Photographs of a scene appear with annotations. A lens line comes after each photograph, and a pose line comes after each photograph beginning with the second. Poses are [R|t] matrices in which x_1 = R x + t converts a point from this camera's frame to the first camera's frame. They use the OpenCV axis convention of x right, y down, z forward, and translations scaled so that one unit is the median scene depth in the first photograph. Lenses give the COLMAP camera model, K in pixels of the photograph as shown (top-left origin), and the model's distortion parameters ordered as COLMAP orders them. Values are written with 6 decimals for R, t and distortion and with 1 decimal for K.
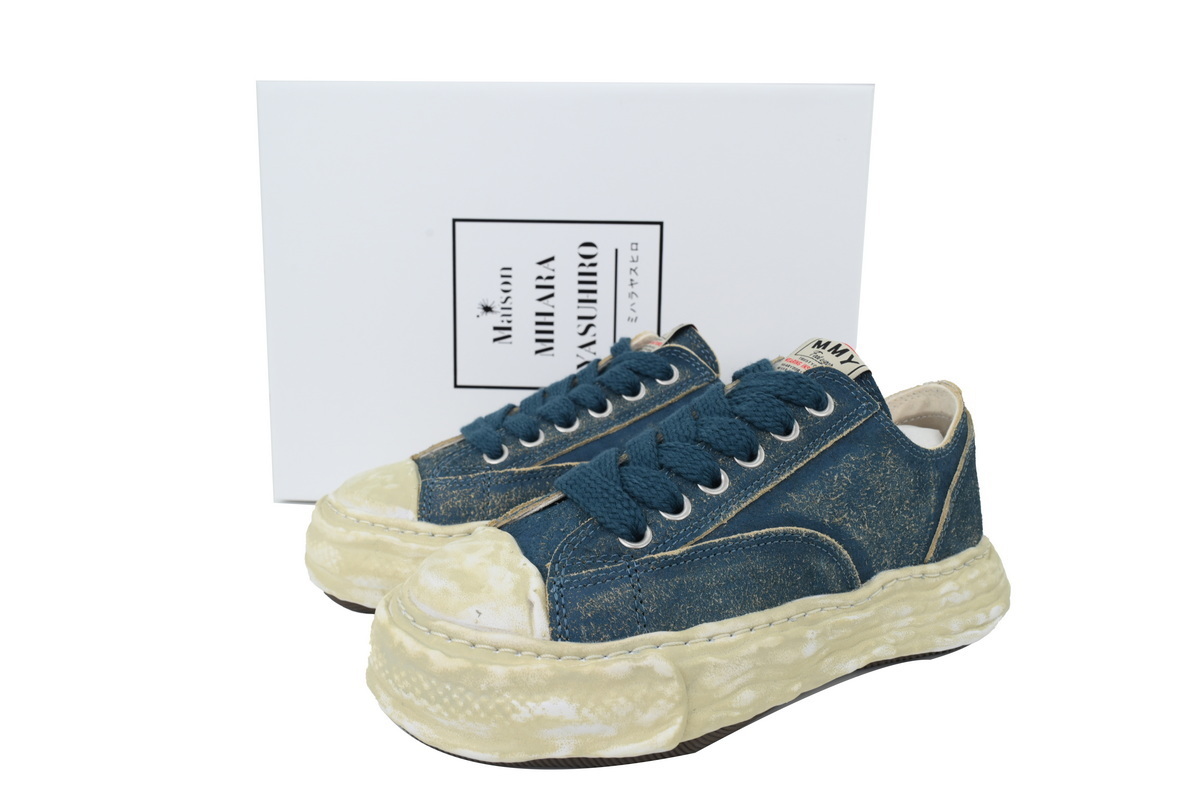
lens RADIAL K [[883.5, 0, 600.0], [0, 883.5, 400.0], [0, 0, 1]] dist [0.001453, 0.001445]
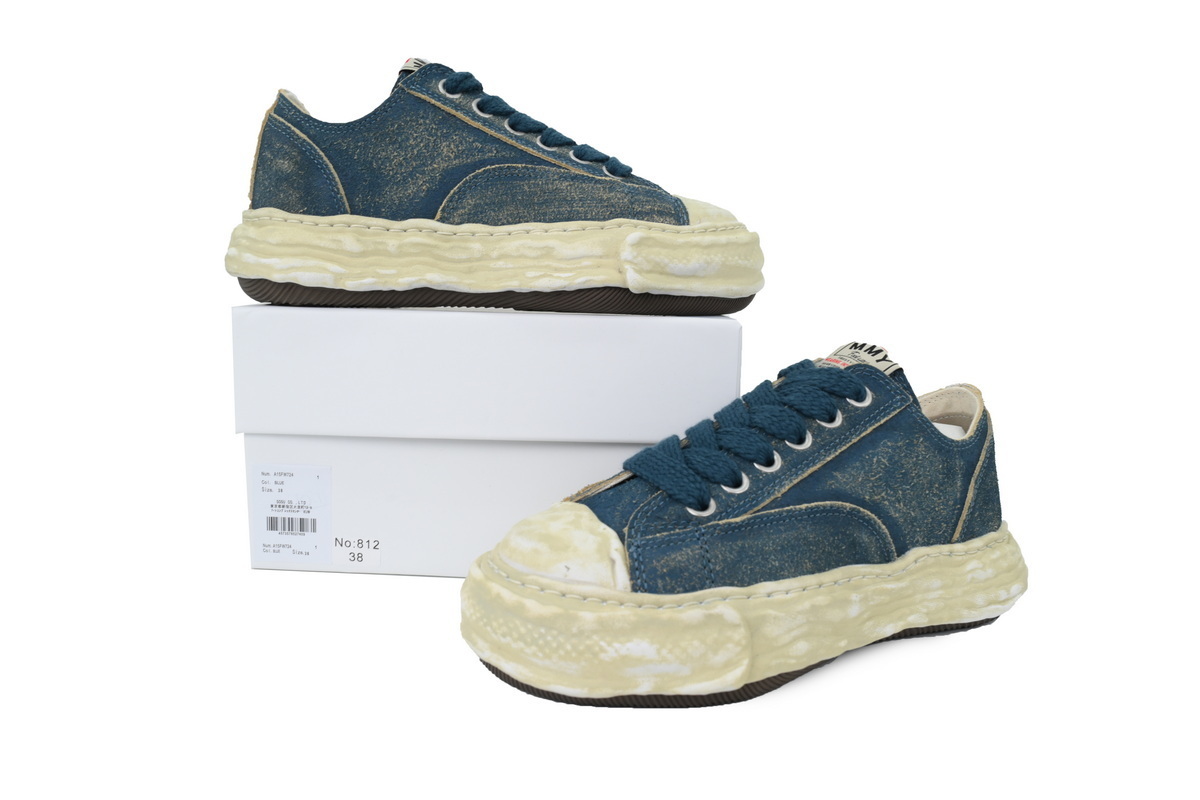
lens RADIAL K [[883.5, 0, 600.0], [0, 883.5, 400.0], [0, 0, 1]] dist [0.001453, 0.001445]
pose [[0.999940, 0.010096, 0.004220, -0.091166], [-0.009888, 0.998864, -0.046615, 0.069147], [-0.004686, 0.046570, 0.998904, -0.129622]]
